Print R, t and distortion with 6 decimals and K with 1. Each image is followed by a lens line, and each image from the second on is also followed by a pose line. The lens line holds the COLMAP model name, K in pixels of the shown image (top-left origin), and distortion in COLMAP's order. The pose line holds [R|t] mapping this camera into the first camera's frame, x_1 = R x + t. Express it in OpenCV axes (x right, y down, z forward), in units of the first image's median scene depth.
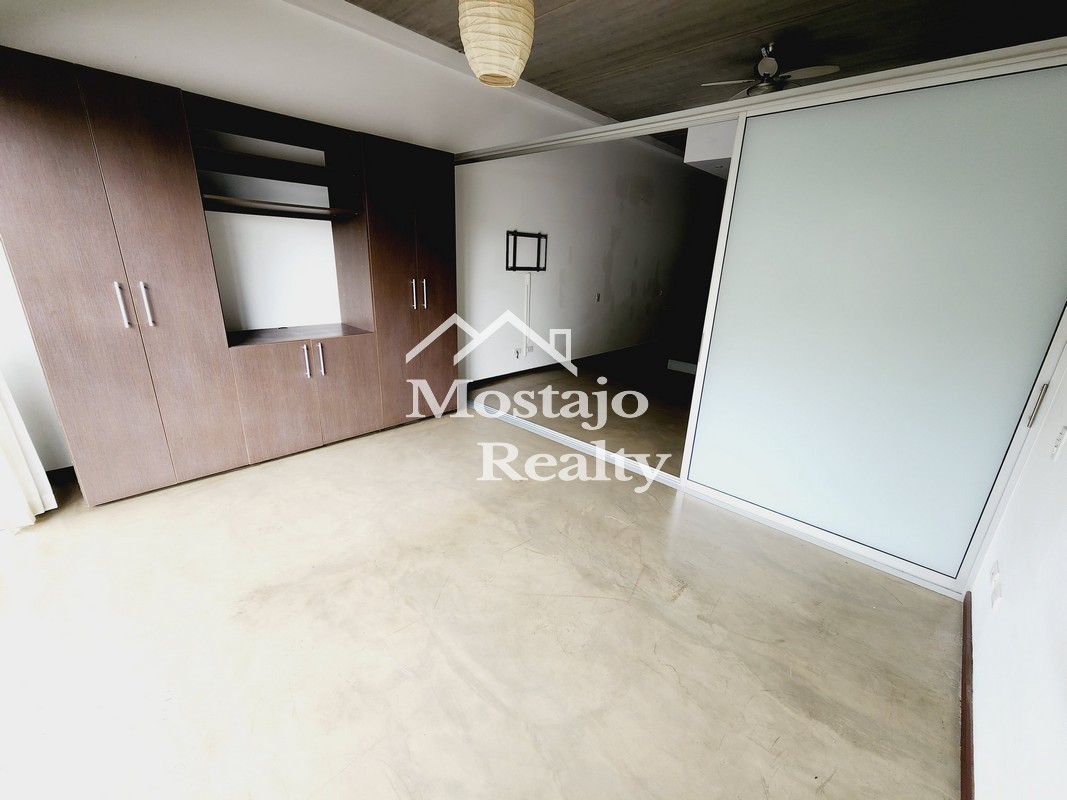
lens RADIAL K [[433.4, 0, 533.5], [0, 433.4, 400.0], [0, 0, 1]] dist [-0.001515, -0.000529]
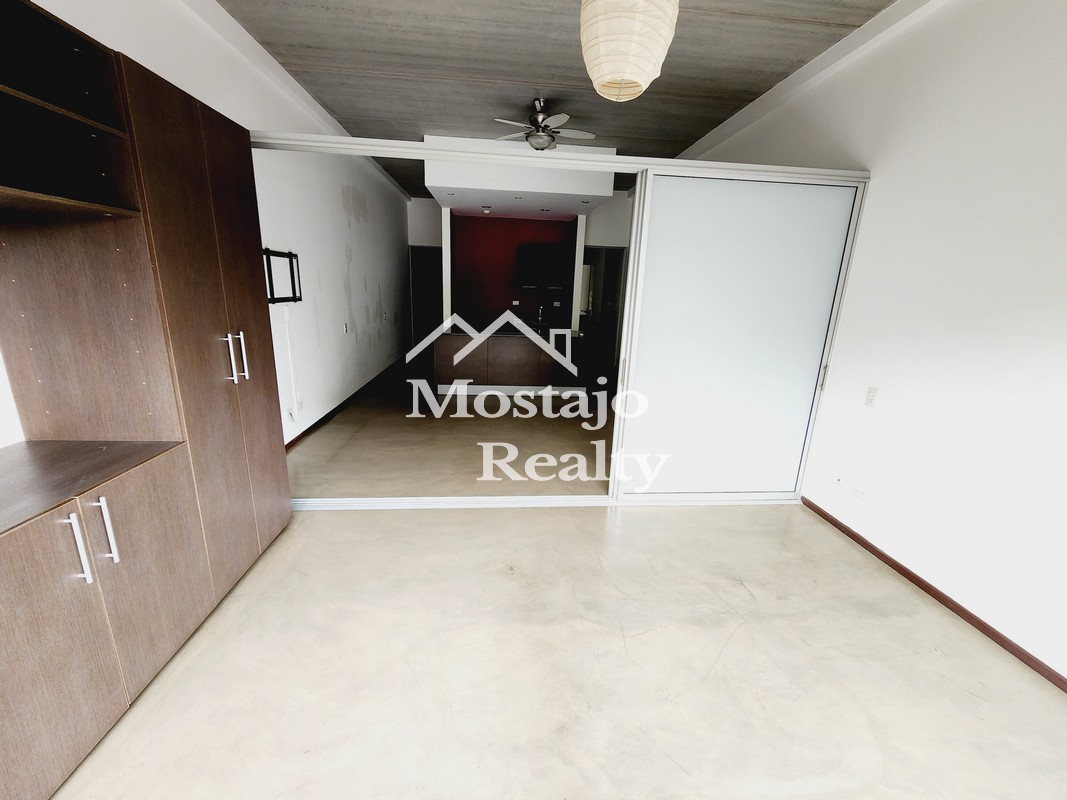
lens RADIAL K [[433.4, 0, 533.5], [0, 433.4, 400.0], [0, 0, 1]] dist [-0.001515, -0.000529]
pose [[0.667476, -0.204072, 0.716122, -0.443585], [0.223315, 0.972306, 0.068931, -0.143960], [-0.710356, 0.113911, 0.694563, 0.323266]]
